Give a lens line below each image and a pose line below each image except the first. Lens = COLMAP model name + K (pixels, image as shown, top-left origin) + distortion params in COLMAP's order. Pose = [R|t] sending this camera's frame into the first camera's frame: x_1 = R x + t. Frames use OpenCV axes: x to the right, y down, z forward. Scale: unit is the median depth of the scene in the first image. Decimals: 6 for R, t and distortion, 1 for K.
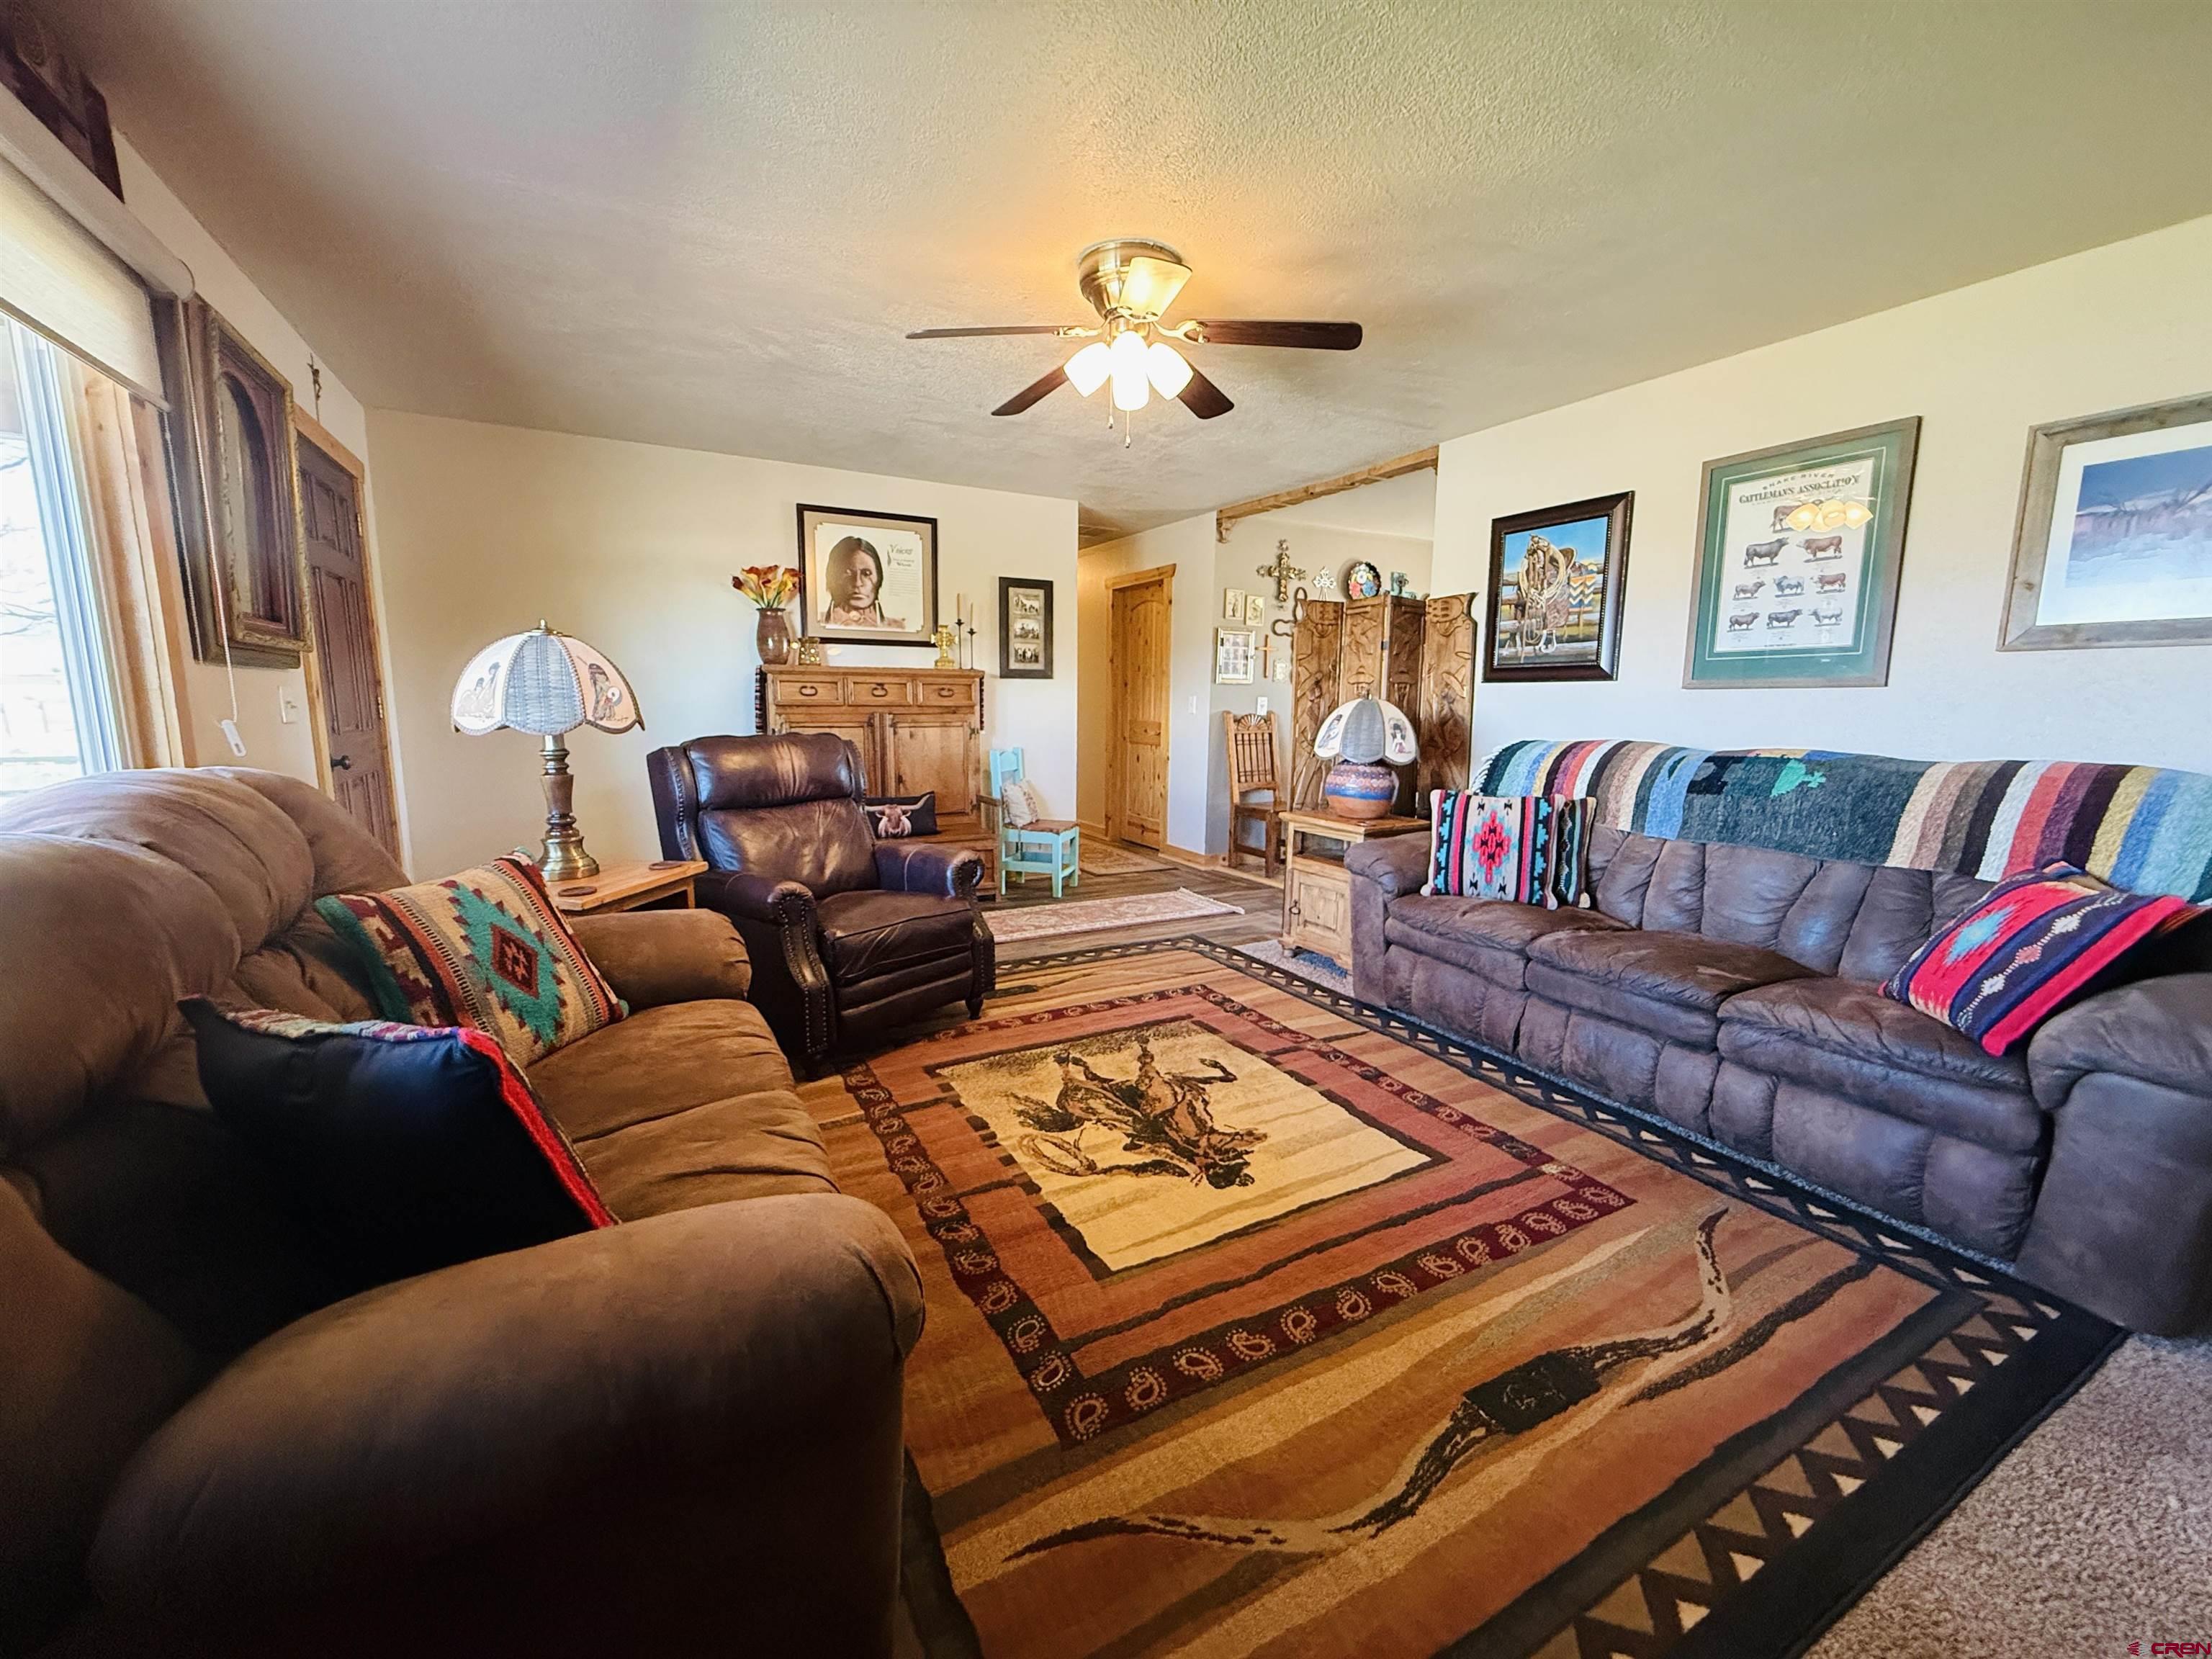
lens RADIAL K [[883.4, 0, 1098.4], [0, 883.4, 831.6], [0, 0, 1]] dist [0.001039, 0.000039]
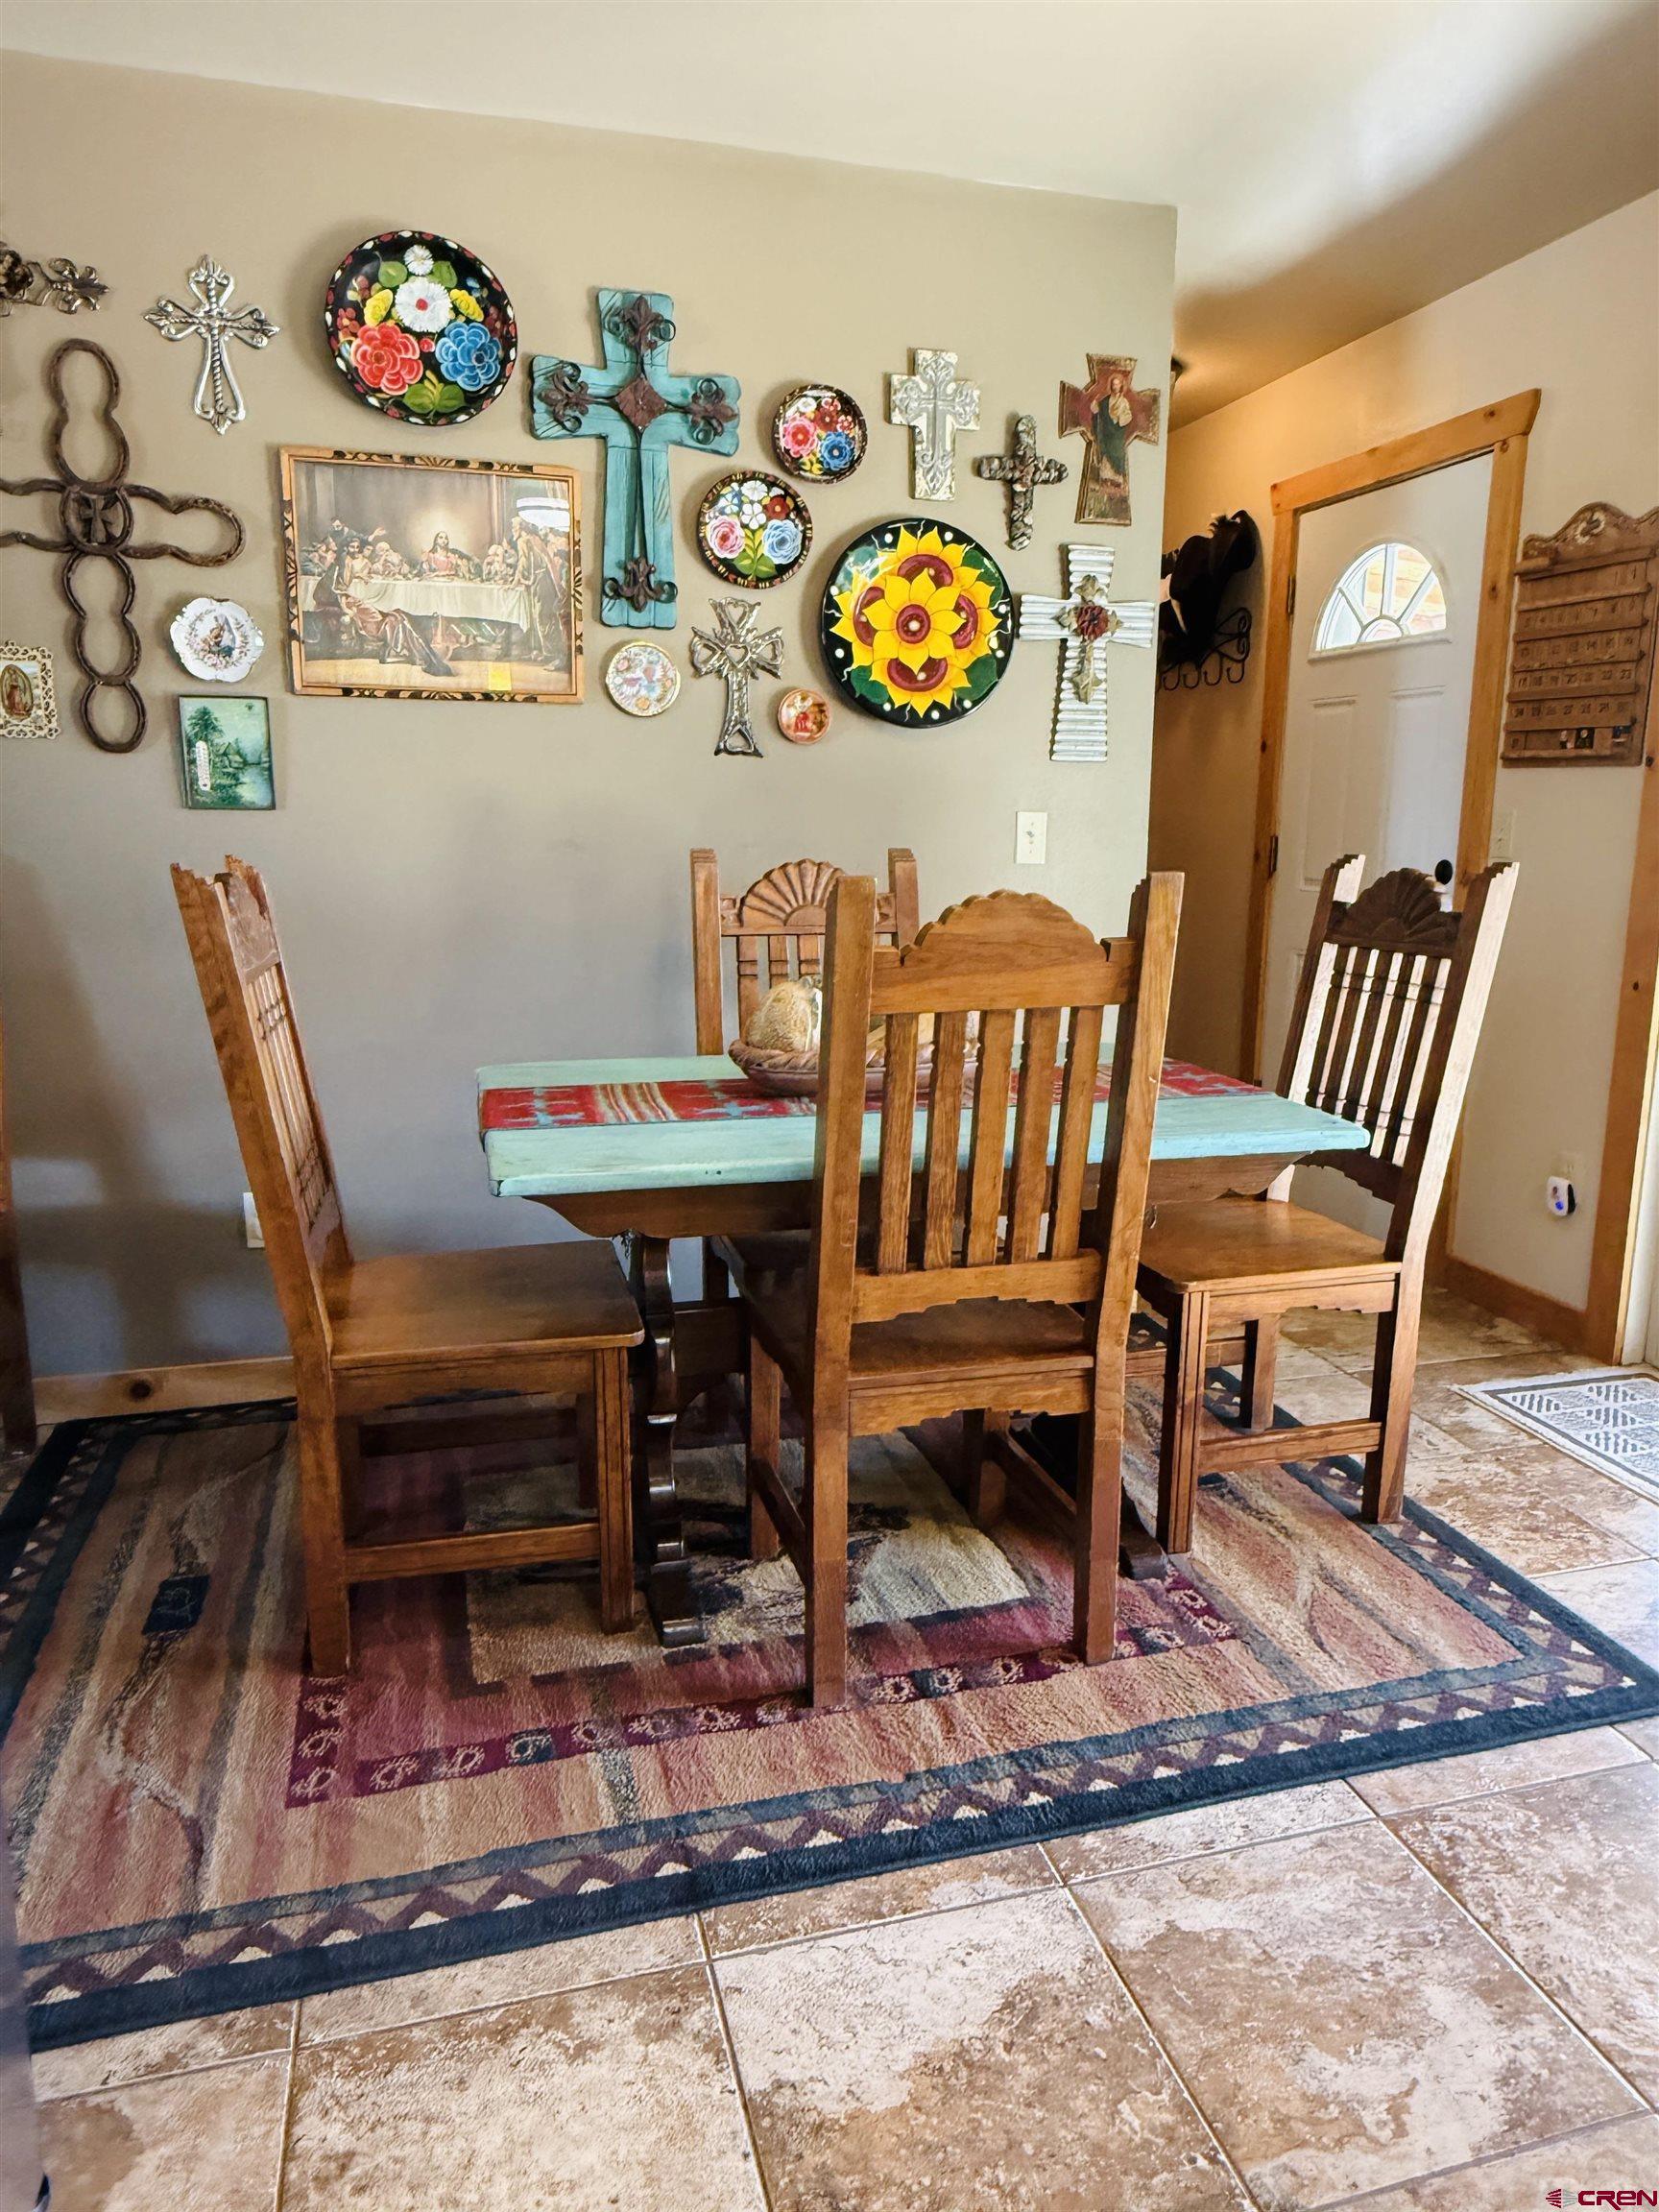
lens RADIAL K [[1432.7, 0, 839.6], [0, 1432.7, 1085.9], [0, 0, 1]] dist [0.002949, -0.001149]
pose [[0.976635, 0.040531, -0.211048, 1.210618], [-0.032116, 0.998552, 0.043151, -0.221776], [0.212491, -0.035365, 0.976523, 1.506544]]
